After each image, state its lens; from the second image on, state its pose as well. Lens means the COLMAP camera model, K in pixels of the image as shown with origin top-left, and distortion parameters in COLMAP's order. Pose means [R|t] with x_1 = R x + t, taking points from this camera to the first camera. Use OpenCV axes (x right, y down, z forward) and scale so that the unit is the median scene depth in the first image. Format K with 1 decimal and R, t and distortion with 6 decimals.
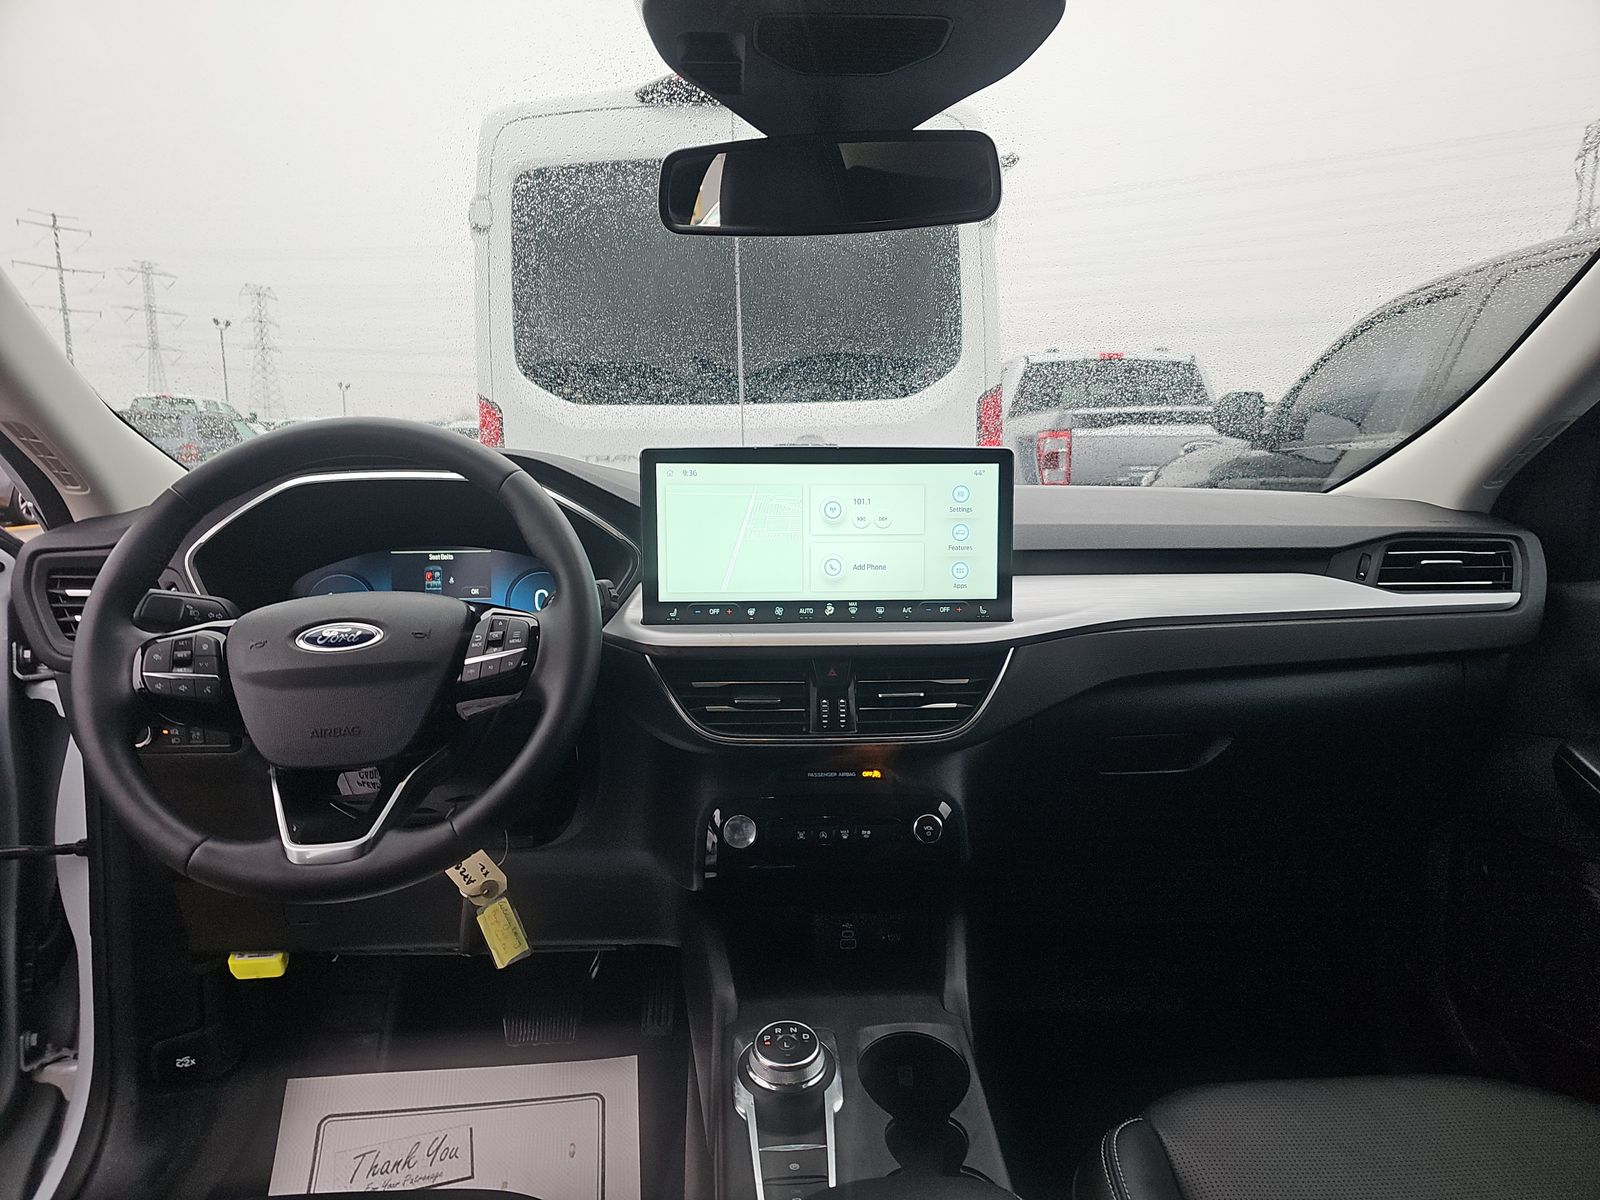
lens RADIAL K [[1055.5, 0, 799.5], [0, 1055.5, 630.1], [0, 0, 1]] dist [0.023318, -0.008203]
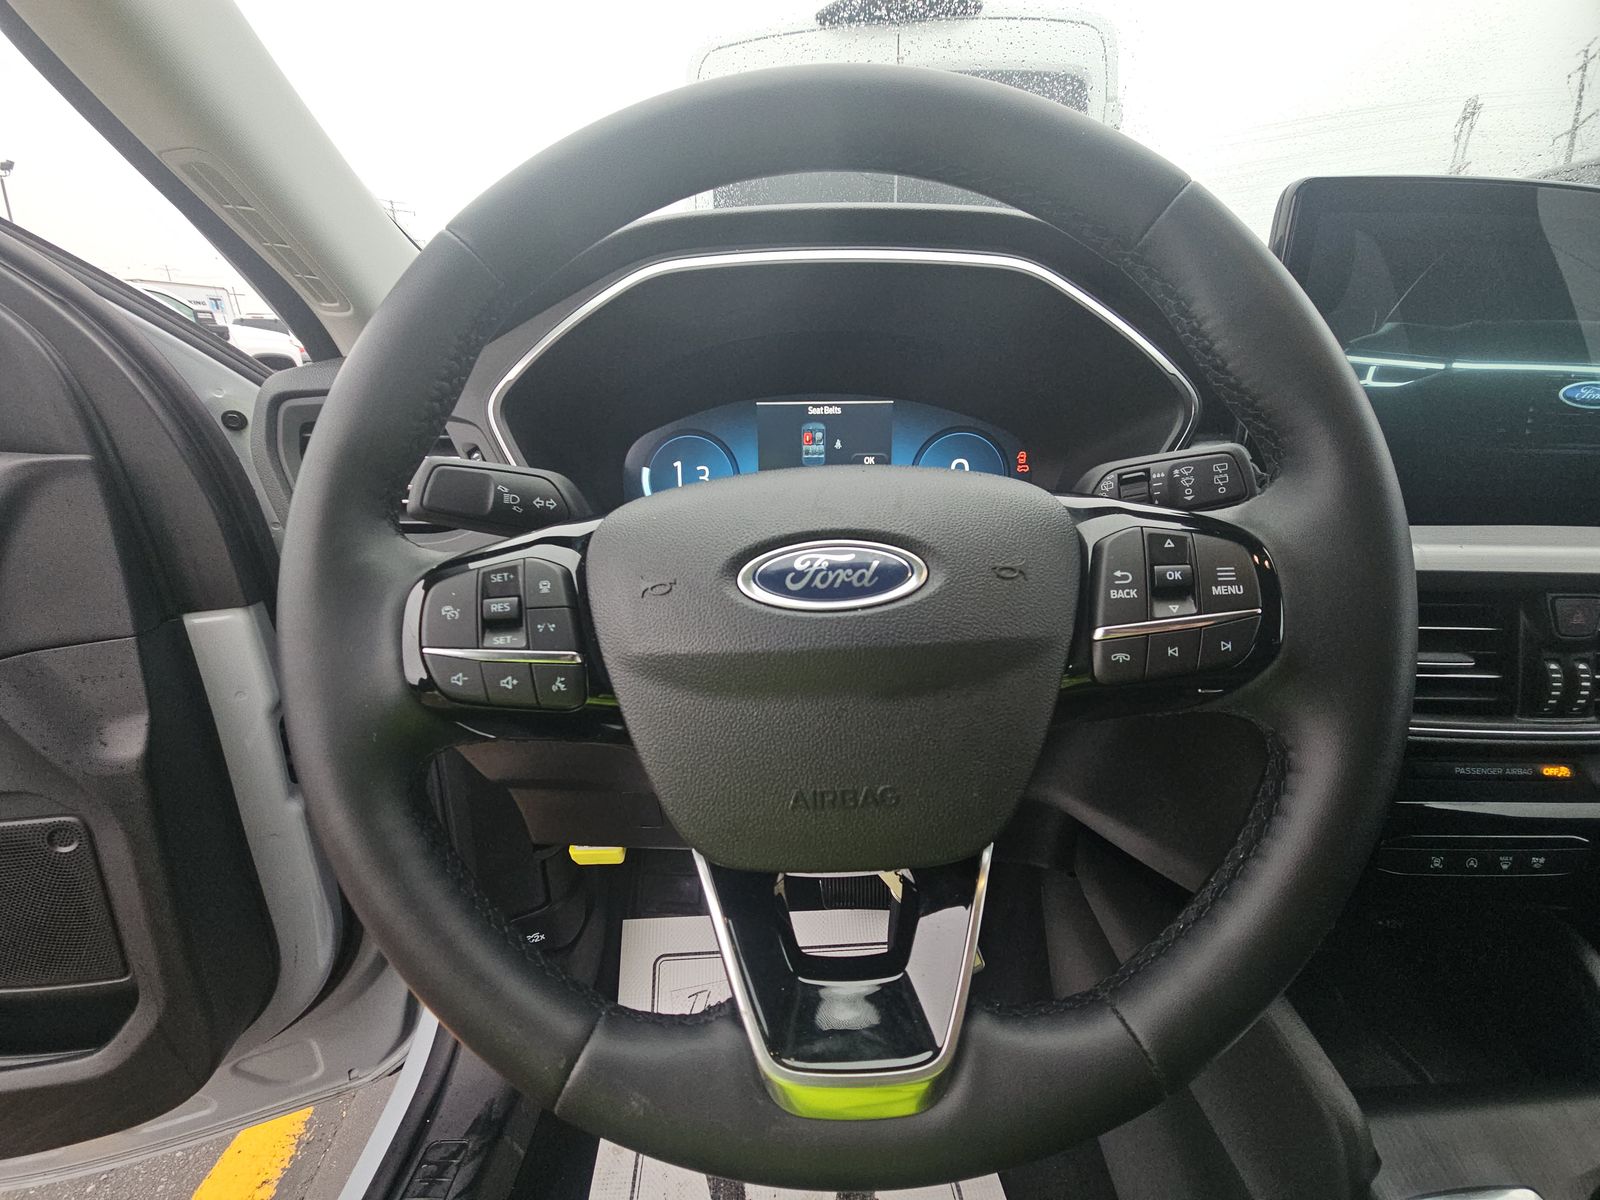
lens RADIAL K [[657.5, 0, 793.5], [0, 657.5, 632.9], [0, 0, 1]] dist [-0.002774, -0.000211]
pose [[0.994393, 0.034400, -0.099996, -0.413365], [-0.011000, 0.974128, 0.225730, -0.030419], [0.105174, -0.223364, 0.969044, 0.713618]]
